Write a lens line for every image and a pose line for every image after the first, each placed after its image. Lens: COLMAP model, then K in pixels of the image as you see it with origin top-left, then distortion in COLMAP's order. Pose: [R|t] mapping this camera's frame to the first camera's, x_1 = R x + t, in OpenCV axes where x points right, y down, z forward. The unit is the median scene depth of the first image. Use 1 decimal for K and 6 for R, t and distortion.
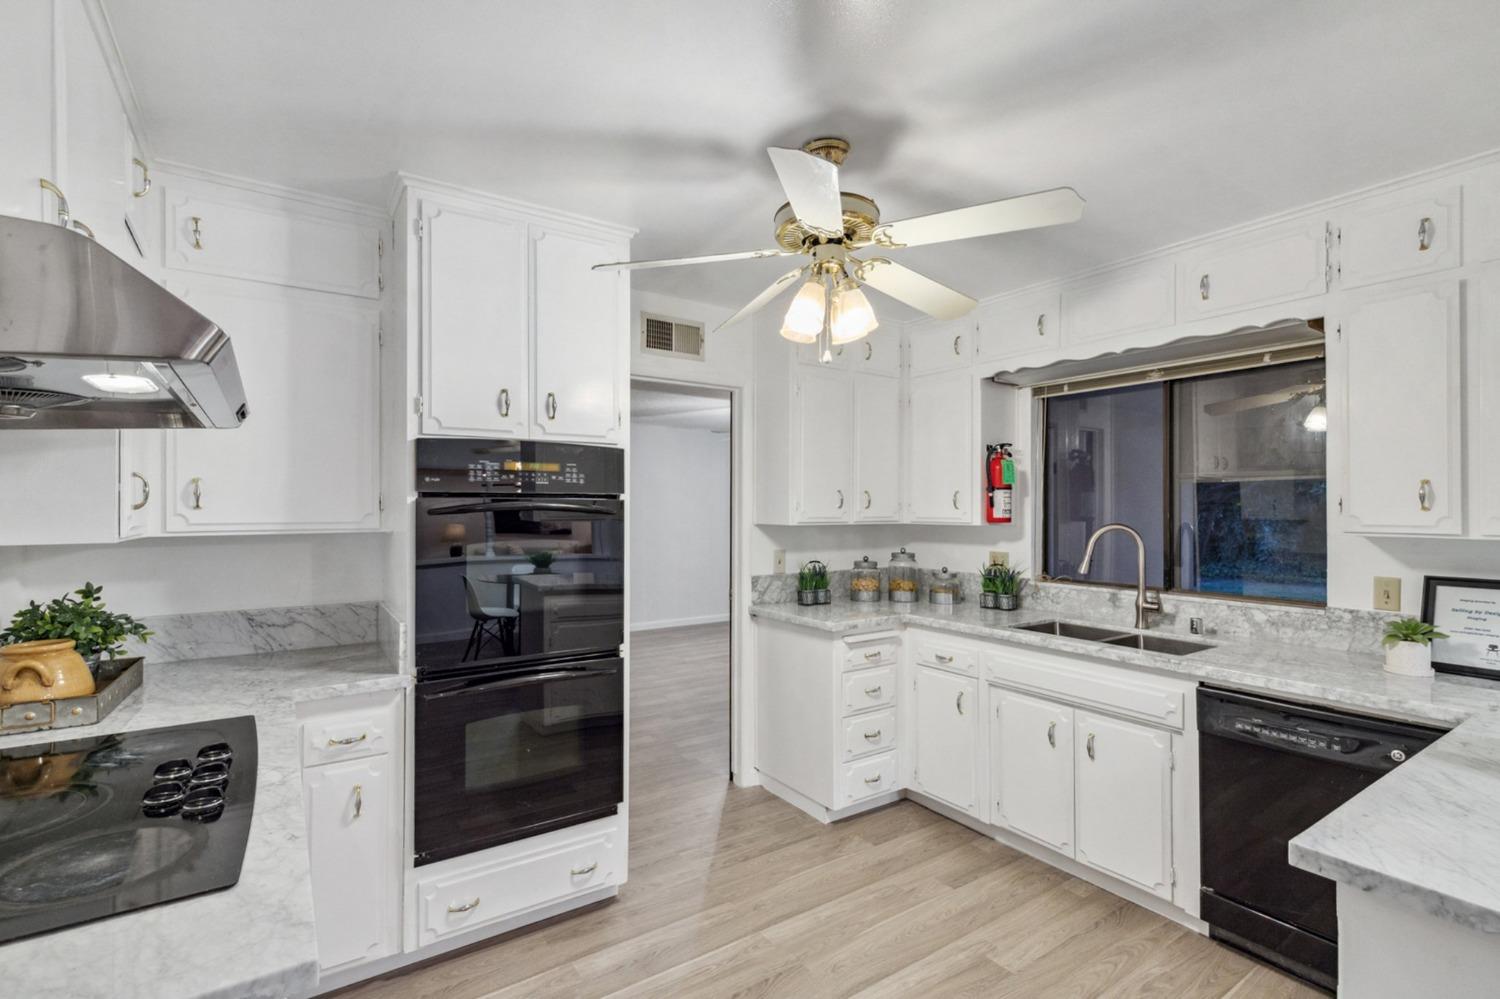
lens RADIAL K [[689.3, 0, 747.5], [0, 689.3, 503.4], [0, 0, 1]] dist [0.012868, -0.000122]
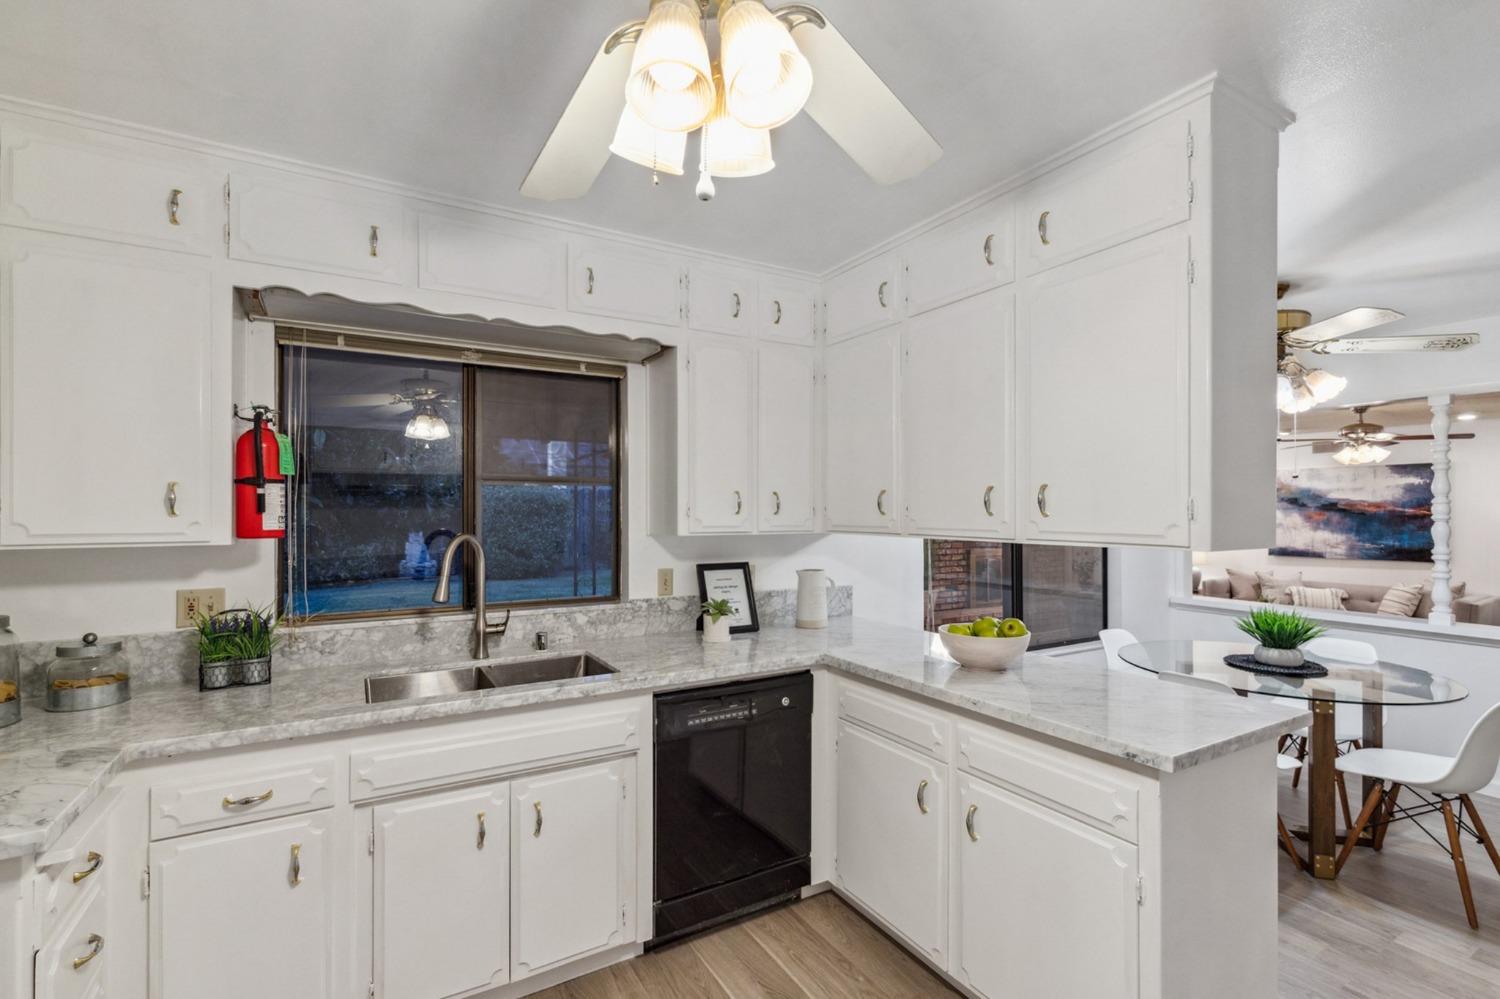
lens RADIAL K [[689.3, 0, 752.7], [0, 689.3, 503.3], [0, 0, 1]] dist [0.012868, -0.000122]
pose [[0.062580, 0.010046, 0.997989, -0.261420], [-0.005633, 0.999937, -0.009712, 0.001413], [-0.998024, -0.005014, 0.062633, 0.688432]]
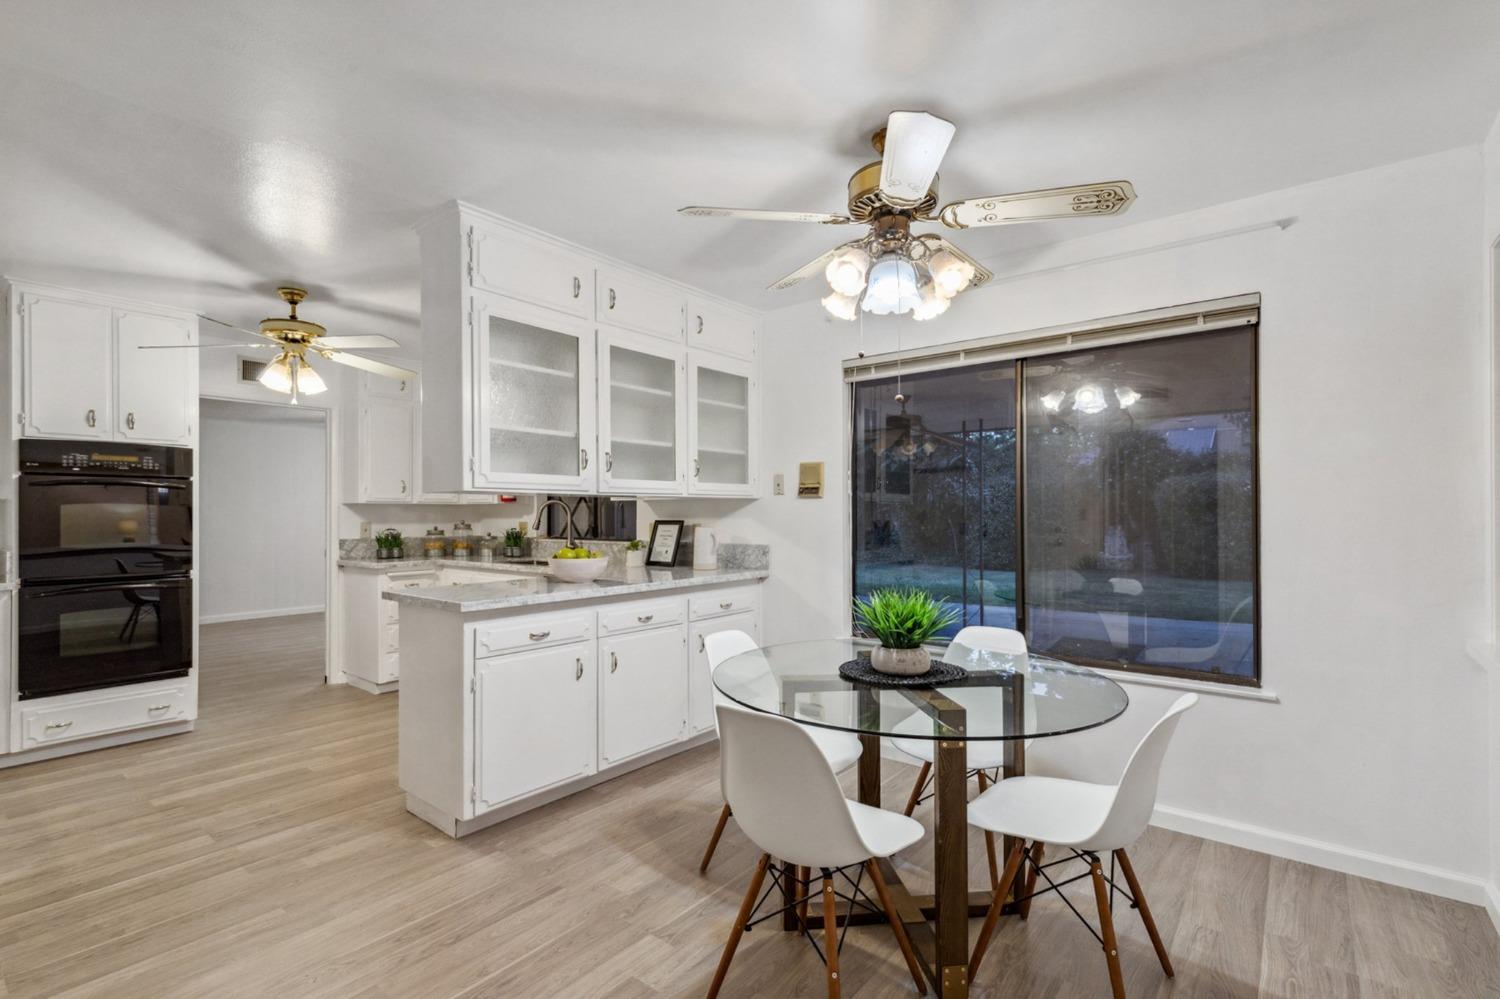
lens RADIAL K [[689.3, 0, 754.6], [0, 689.3, 512.2], [0, 0, 1]] dist [0.012868, -0.000122]
pose [[0.959961, -0.003238, 0.280115, 0.574047], [0.003613, 0.999993, -0.000824, 0.068925], [-0.280110, 0.001803, 0.959966, -0.848428]]
